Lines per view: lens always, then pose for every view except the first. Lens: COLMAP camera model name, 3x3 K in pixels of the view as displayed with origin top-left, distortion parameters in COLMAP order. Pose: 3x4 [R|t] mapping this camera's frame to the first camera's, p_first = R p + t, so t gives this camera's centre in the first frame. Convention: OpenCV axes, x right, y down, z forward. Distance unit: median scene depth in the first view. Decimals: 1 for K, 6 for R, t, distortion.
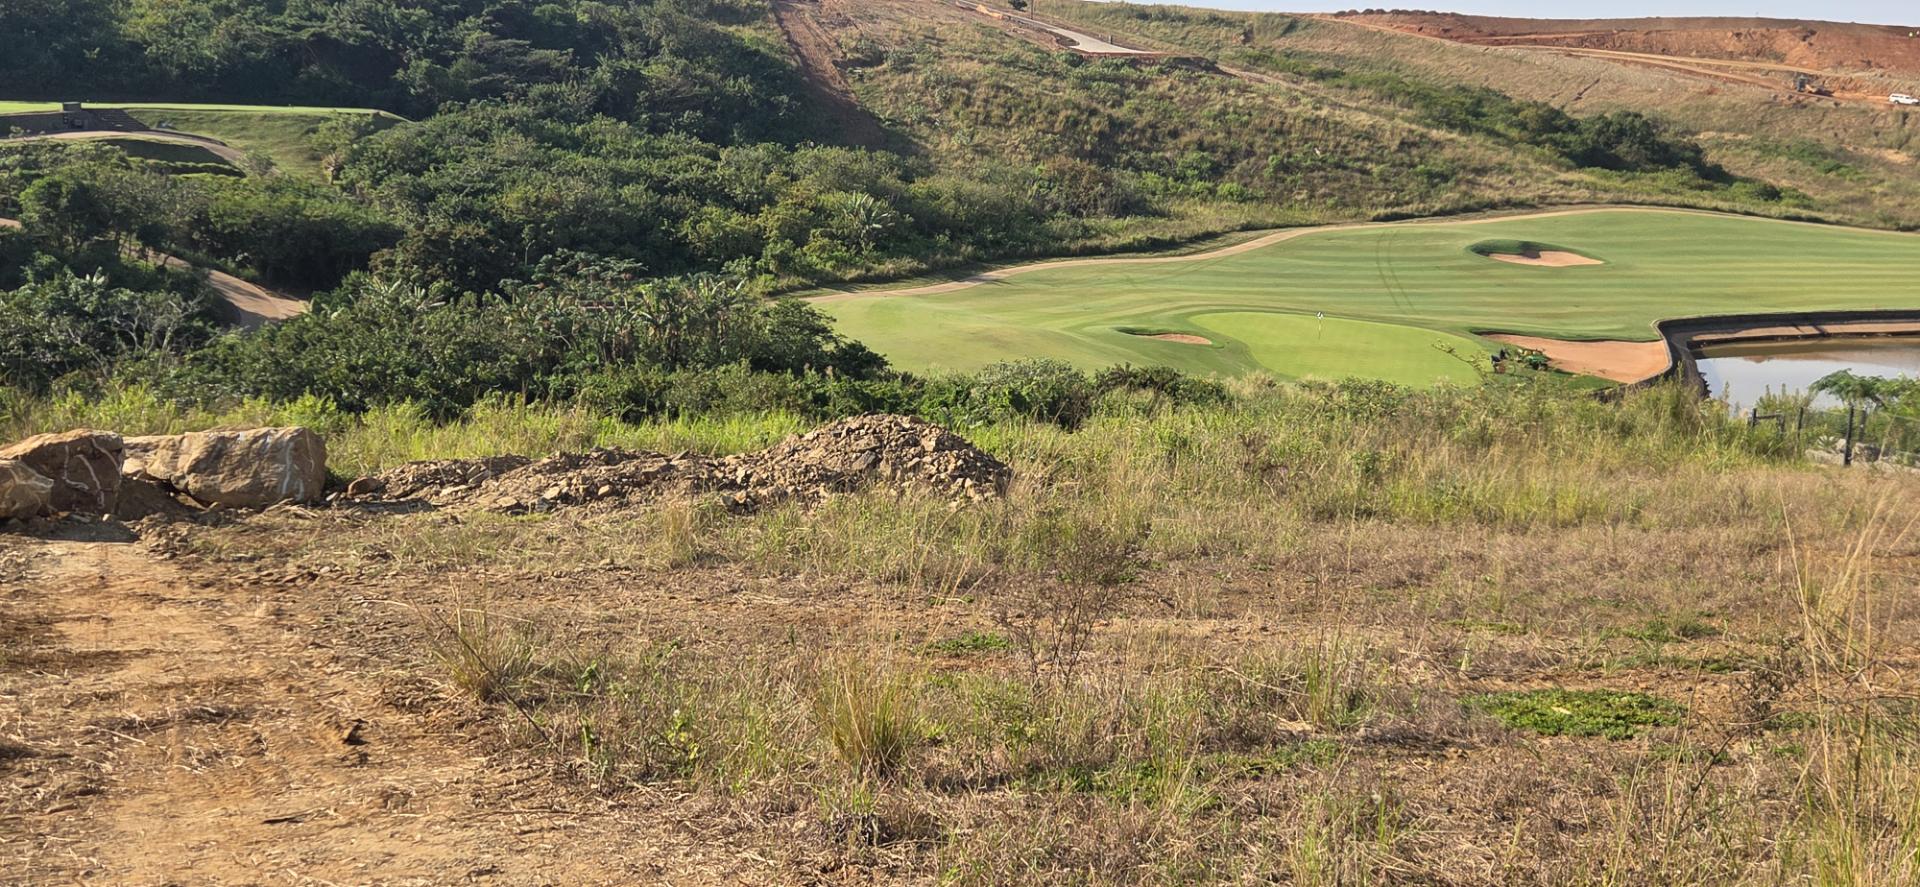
lens RADIAL K [[1749.5, 0, 960.4], [0, 1749.5, 449.7], [0, 0, 1]] dist [0.059879, 0.000000]
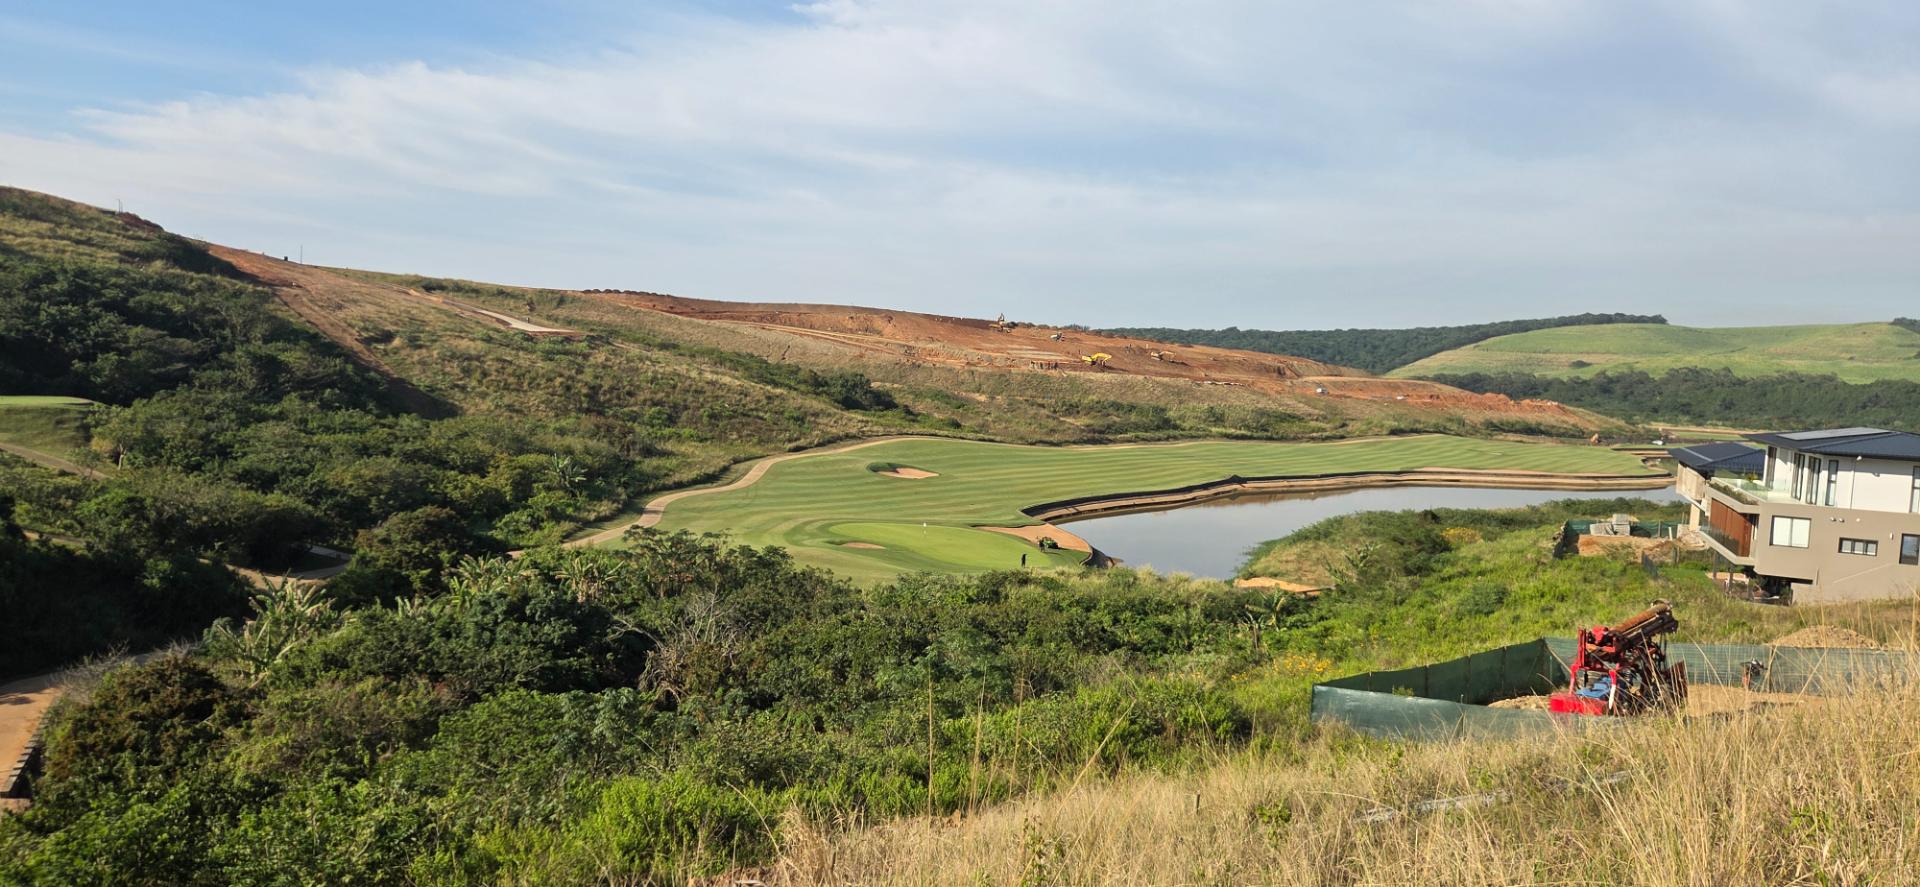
lens RADIAL K [[1295.2, 0, 963.4], [0, 1295.2, 450.0], [0, 0, 1]] dist [0.088631, -0.080284]
pose [[0.826964, -0.036771, 0.561051, -0.244009], [0.096304, 0.992376, -0.076907, -0.027633], [-0.553946, 0.117631, 0.824201, -0.011029]]
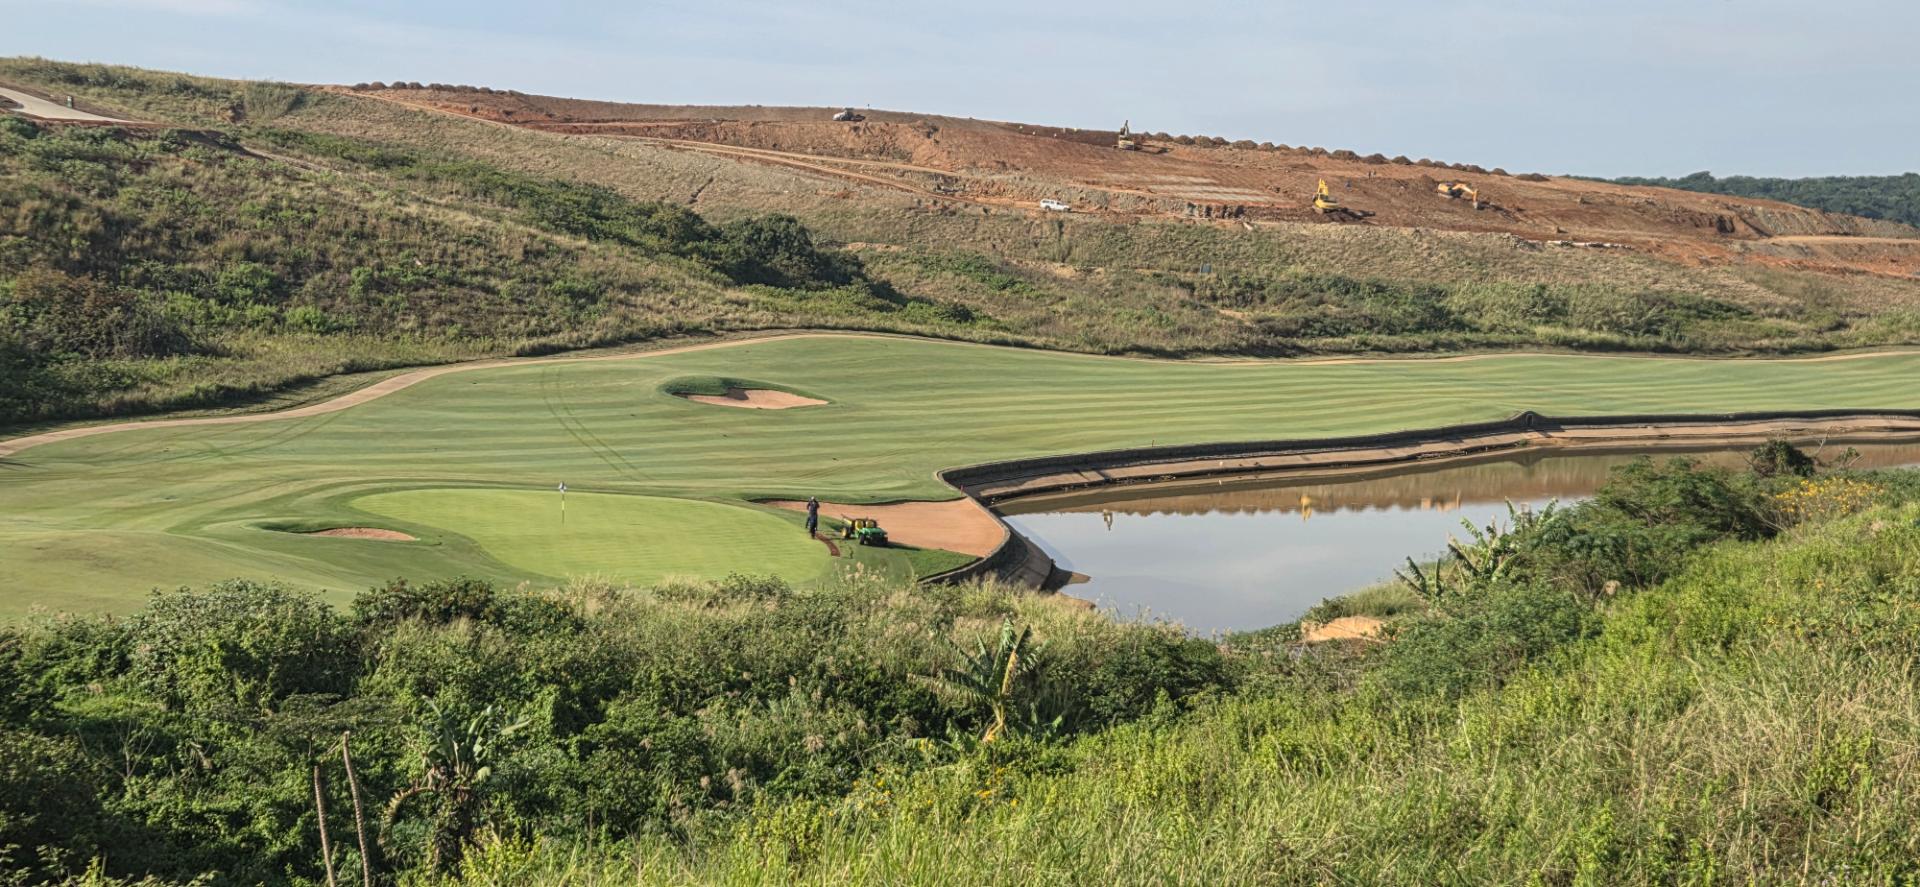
lens RADIAL K [[2311.2, 0, 962.1], [0, 2311.2, 418.4], [0, 0, 1]] dist [0.083696, 0.000000]
pose [[0.884842, -0.040112, 0.464161, -0.039741], [0.089716, 0.992310, -0.085276, -0.007265], [-0.457171, 0.117098, 0.881636, 0.078215]]
